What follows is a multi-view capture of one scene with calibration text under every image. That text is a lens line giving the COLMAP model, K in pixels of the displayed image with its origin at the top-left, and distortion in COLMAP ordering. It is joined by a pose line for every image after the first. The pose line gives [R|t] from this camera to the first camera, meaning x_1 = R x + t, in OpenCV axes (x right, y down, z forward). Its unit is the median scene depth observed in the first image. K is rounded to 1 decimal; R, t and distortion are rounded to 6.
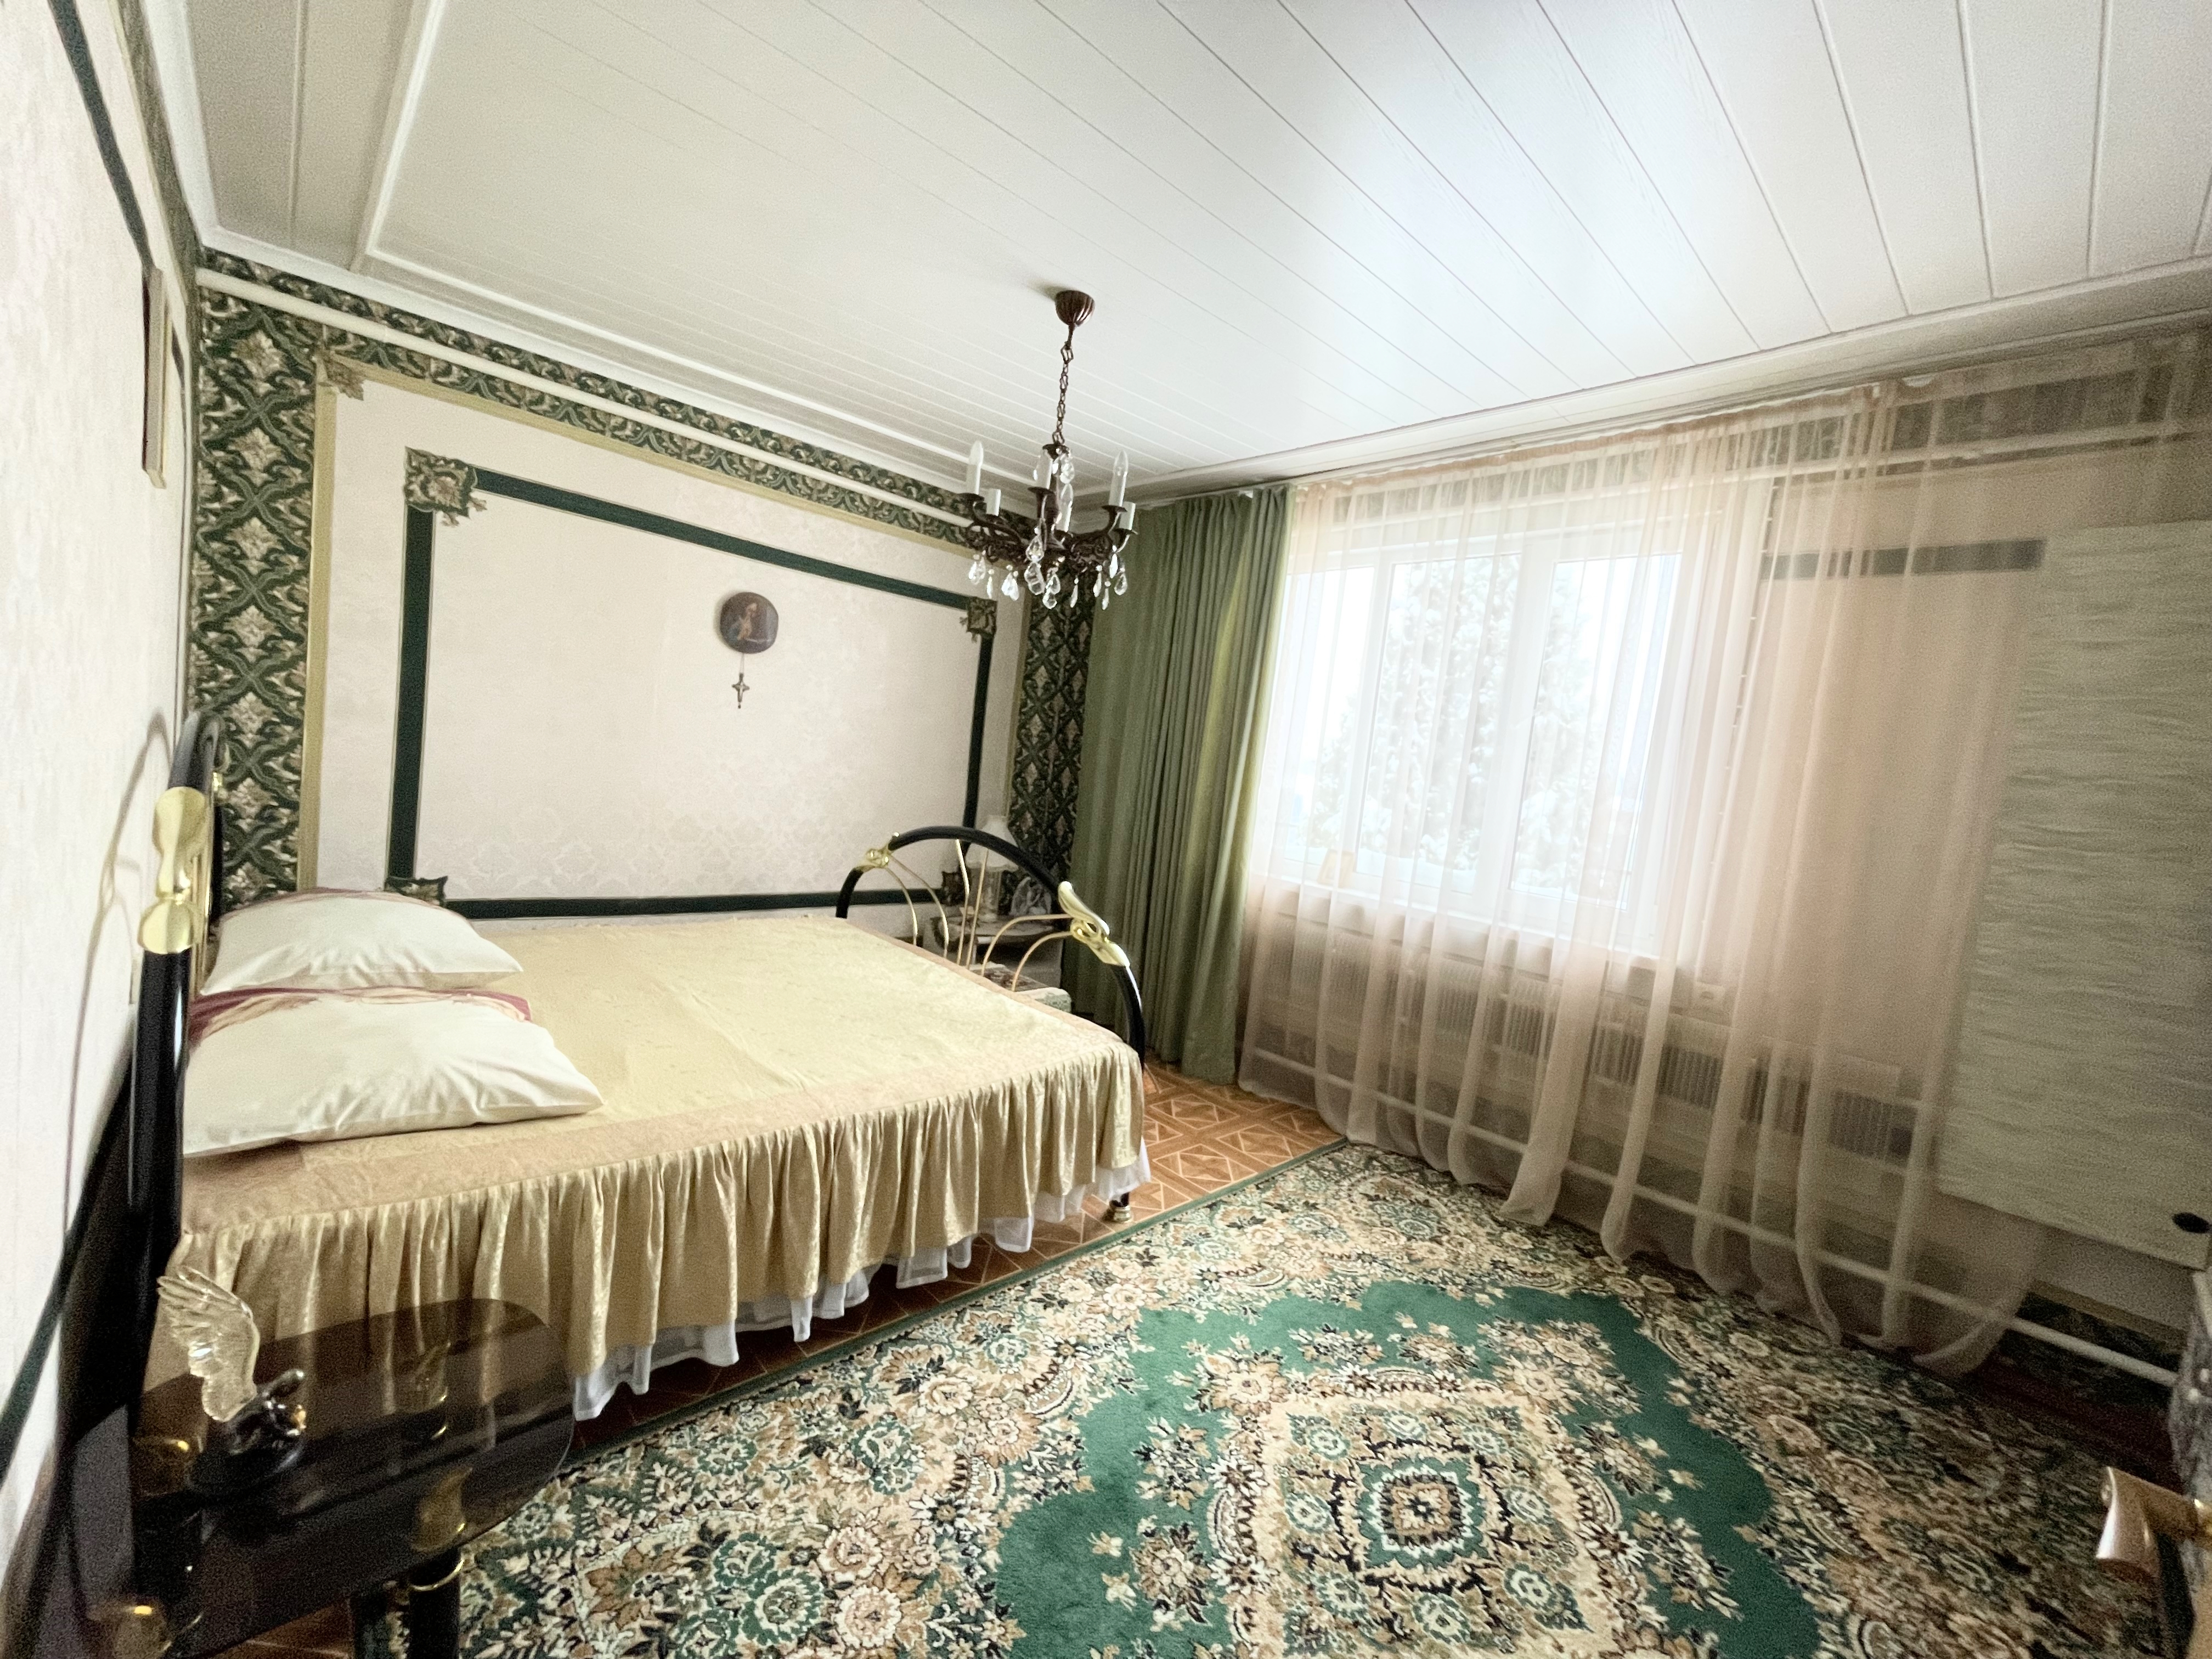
lens RADIAL K [[892.7, 0, 1099.6], [0, 892.7, 828.9], [0, 0, 1]] dist [-0.007823, 0.001170]
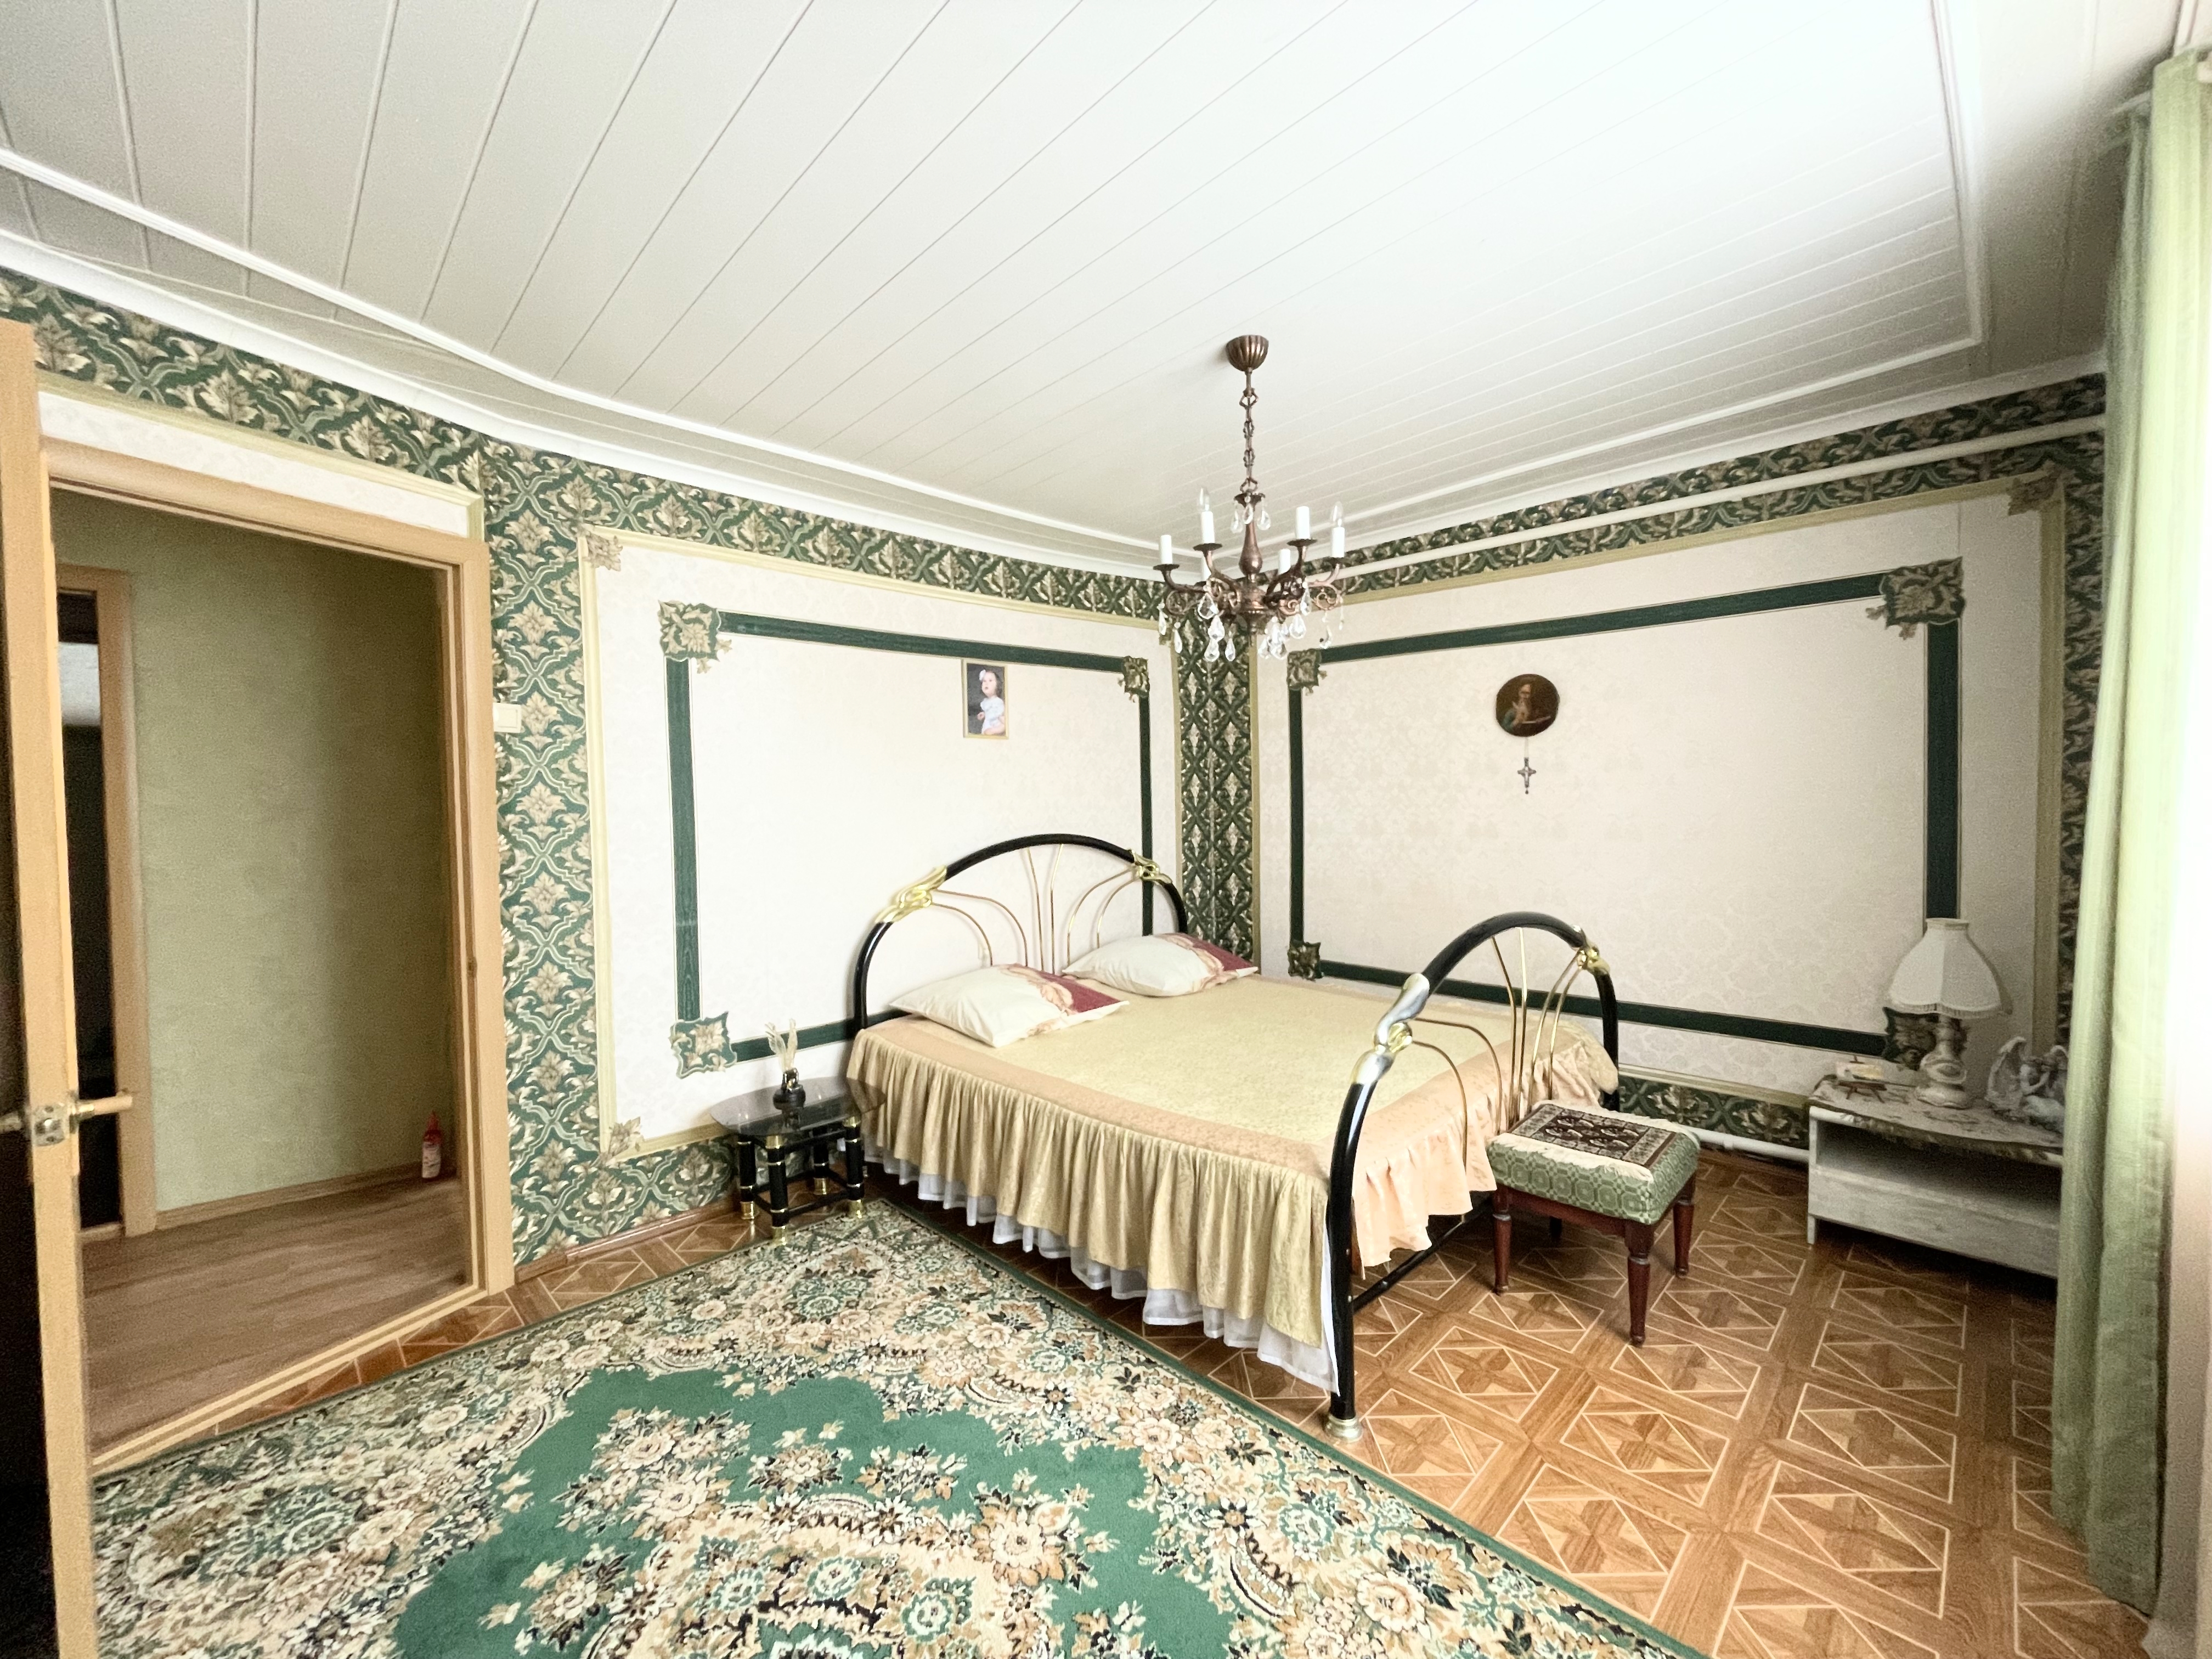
lens RADIAL K [[892.7, 0, 1101.5], [0, 892.7, 829.3], [0, 0, 1]] dist [-0.007823, 0.001170]
pose [[0.021385, -0.080985, -0.996486, 1.158114], [-0.064568, 0.994521, -0.082211, 0.025198], [0.997684, 0.066099, 0.016039, 1.119660]]
